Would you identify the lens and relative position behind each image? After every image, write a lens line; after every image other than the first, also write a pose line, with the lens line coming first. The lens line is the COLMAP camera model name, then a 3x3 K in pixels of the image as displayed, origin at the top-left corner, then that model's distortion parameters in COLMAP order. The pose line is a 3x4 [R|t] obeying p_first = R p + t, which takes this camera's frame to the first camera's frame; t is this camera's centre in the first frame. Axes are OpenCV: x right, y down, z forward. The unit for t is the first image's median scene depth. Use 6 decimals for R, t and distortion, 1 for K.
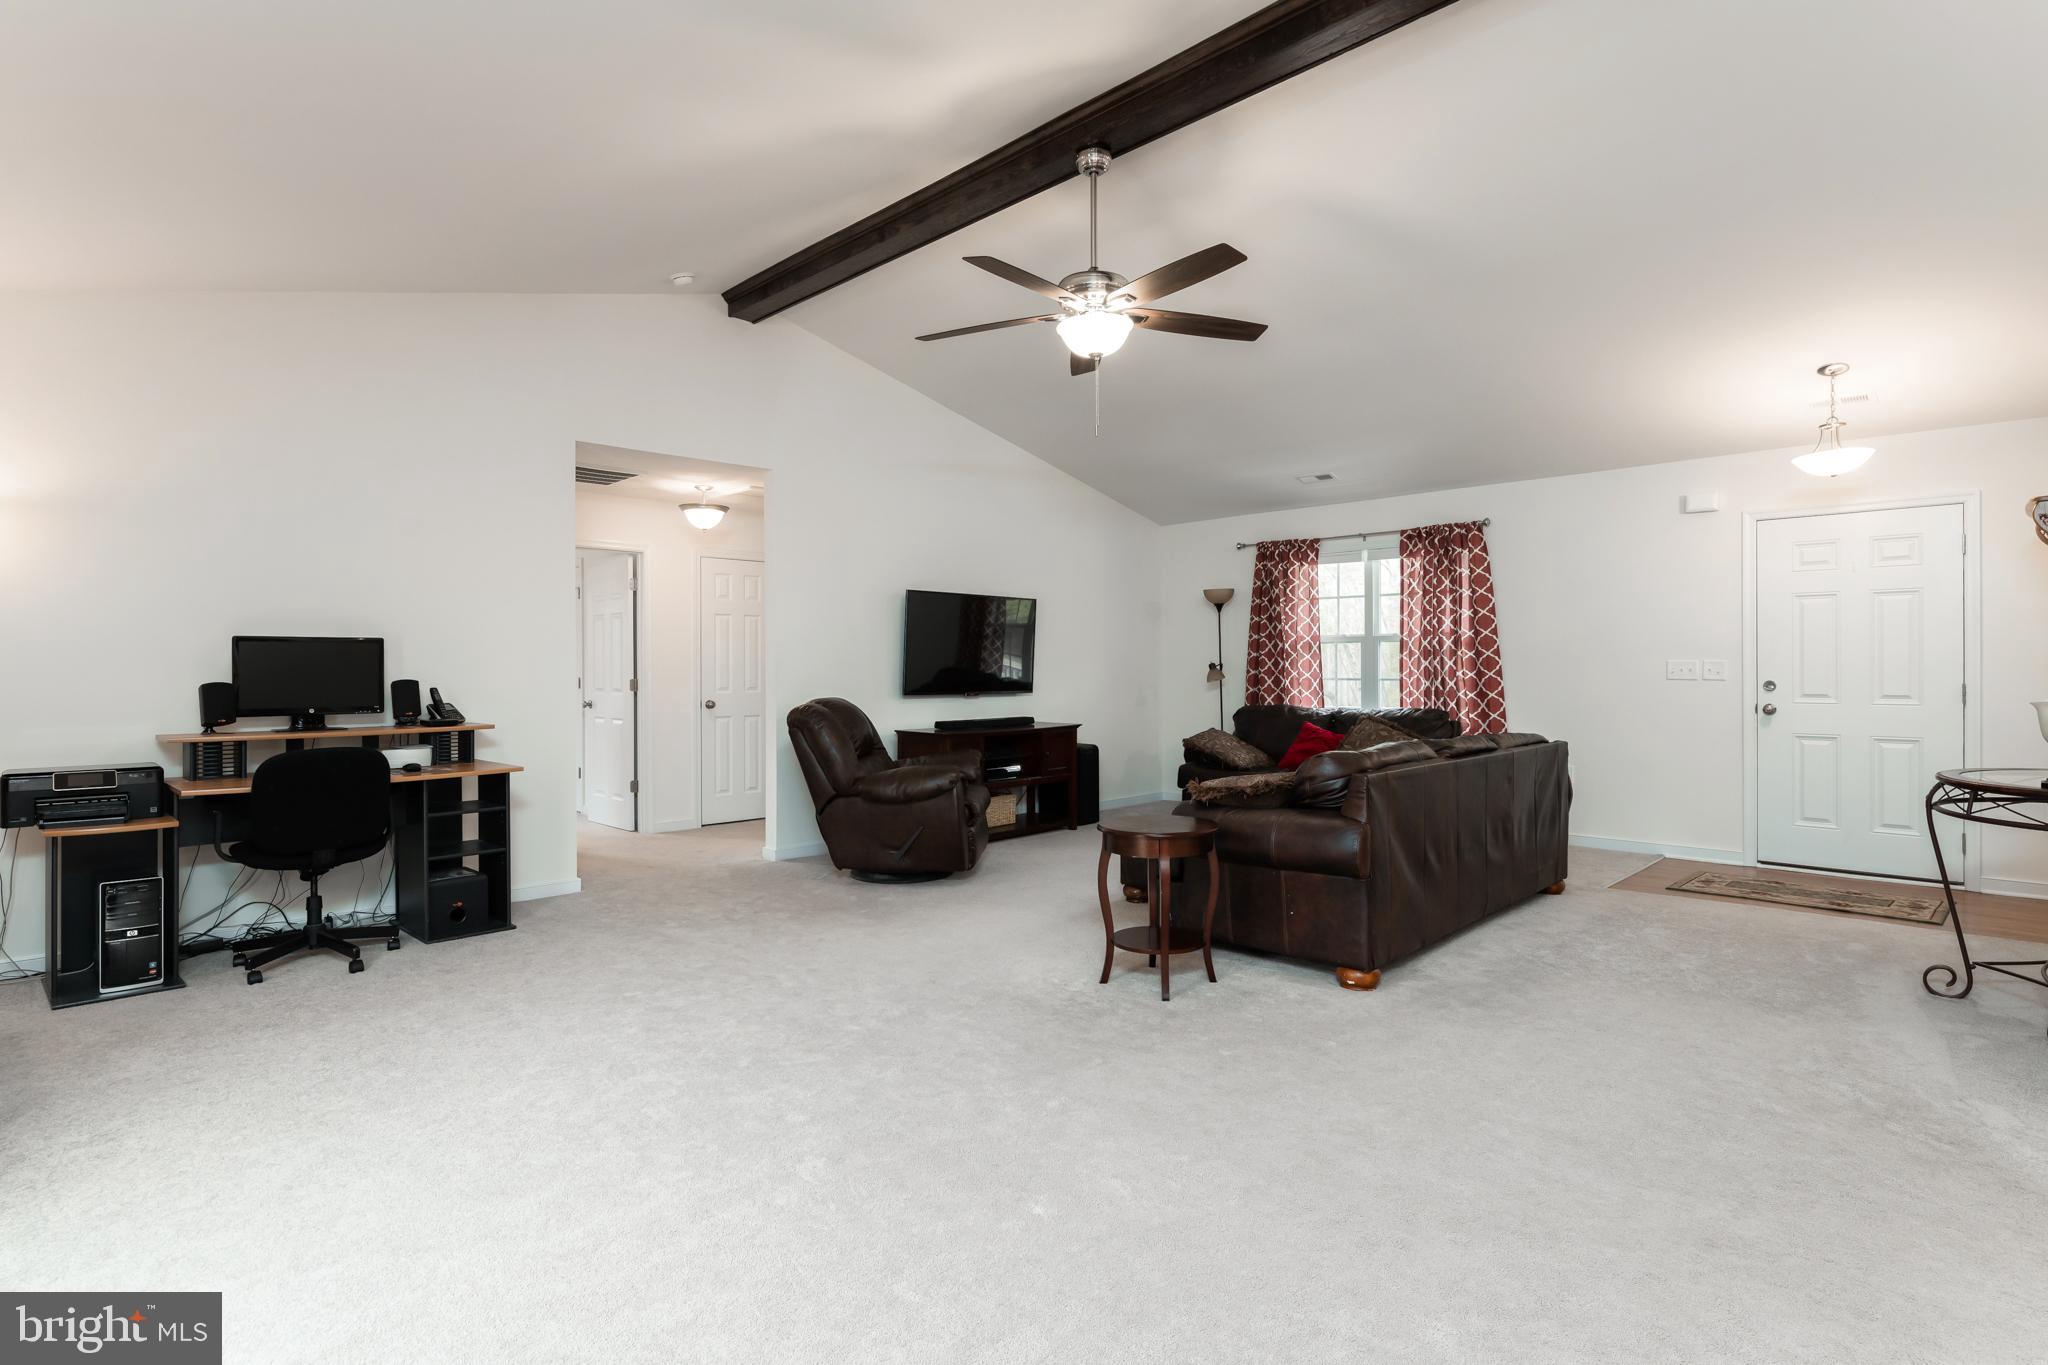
lens RADIAL K [[1024.6, 0, 1032.2], [0, 1024.6, 672.5], [0, 0, 1]] dist [-0.002102, -0.000249]
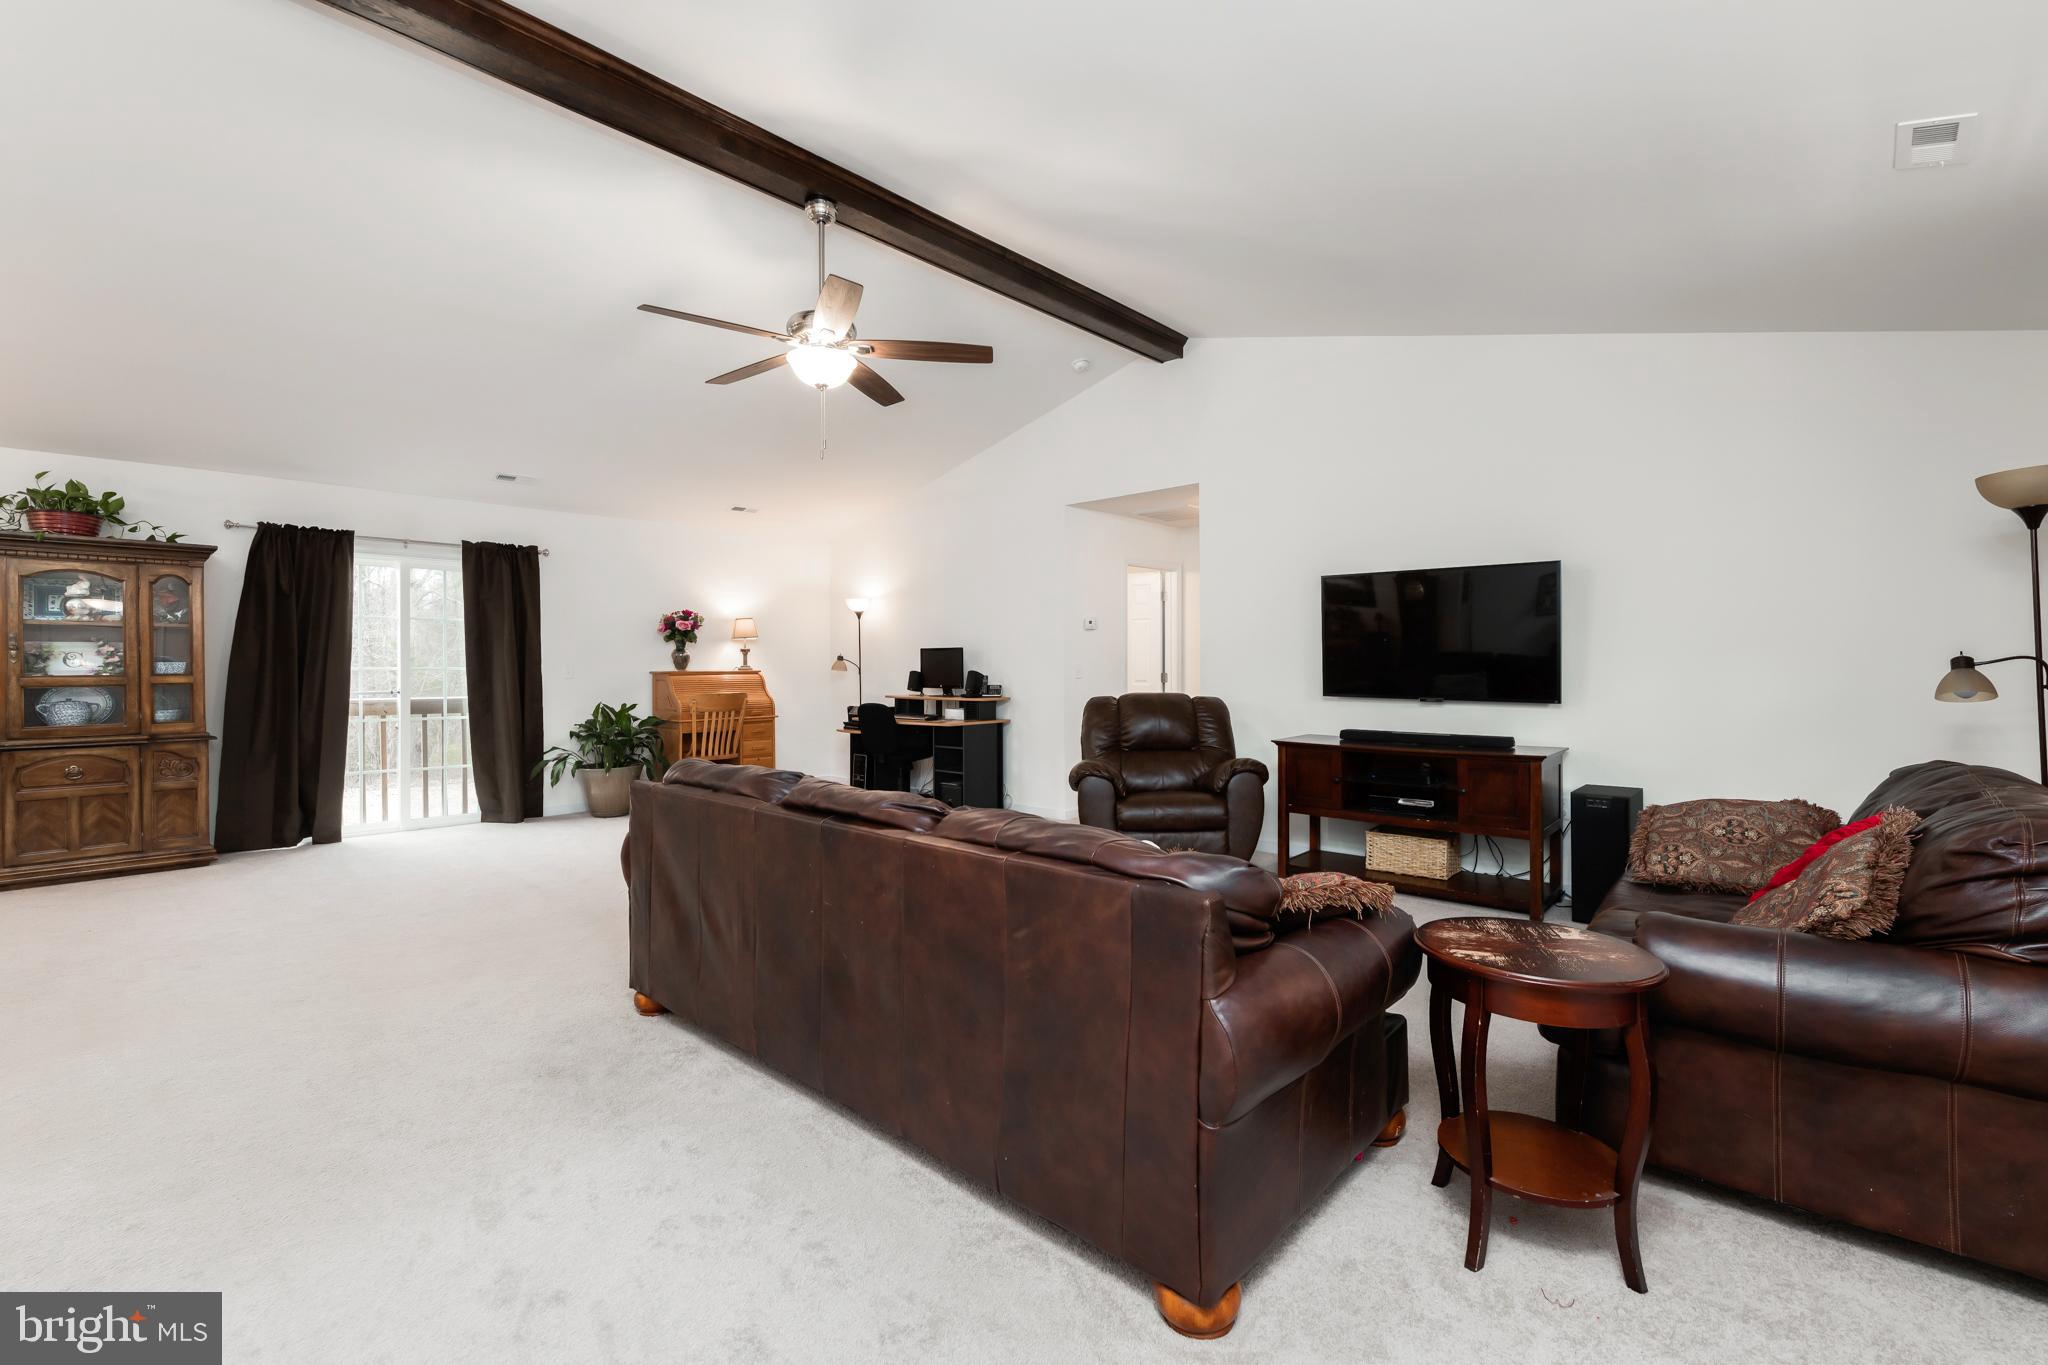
lens RADIAL K [[881.3, 0, 1031.3], [0, 881.3, 670.2], [0, 0, 1]] dist [0.000691, -0.000680]
pose [[0.027161, 0.009519, -0.999586, 0.699067], [-0.004047, 0.999948, 0.009412, -0.006229], [0.999623, 0.003790, 0.027198, 0.824286]]
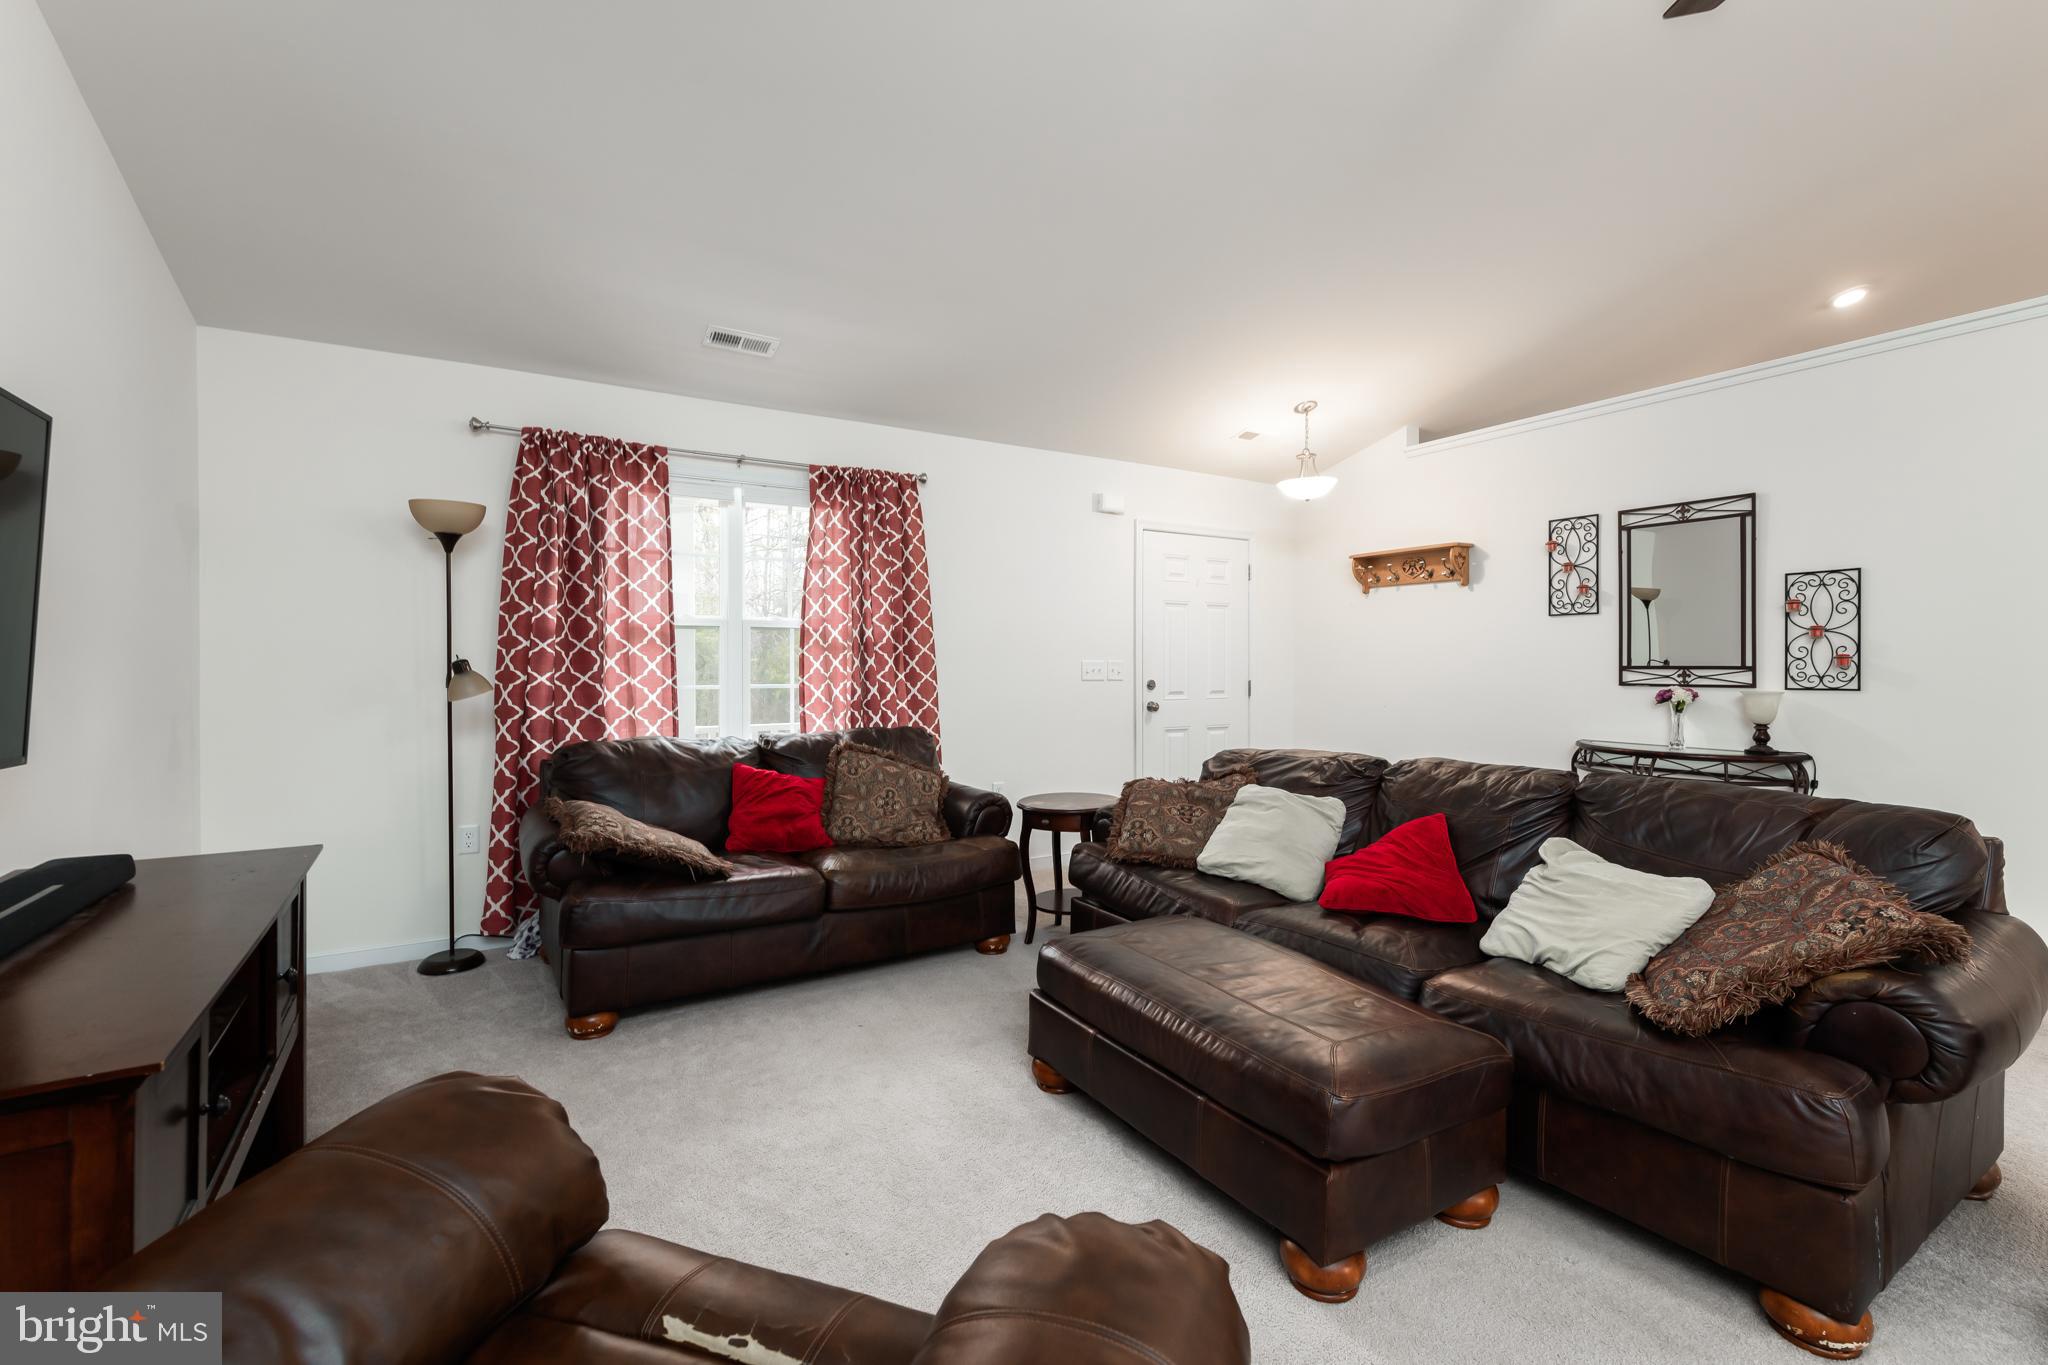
lens RADIAL K [[881.3, 0, 1031.3], [0, 881.3, 670.2], [0, 0, 1]] dist [0.000691, -0.000680]
pose [[0.236261, -0.001416, 0.971689, -0.204650], [0.007000, 0.999975, -0.000245, -0.003236], [-0.971664, 0.006859, 0.236265, 0.877254]]
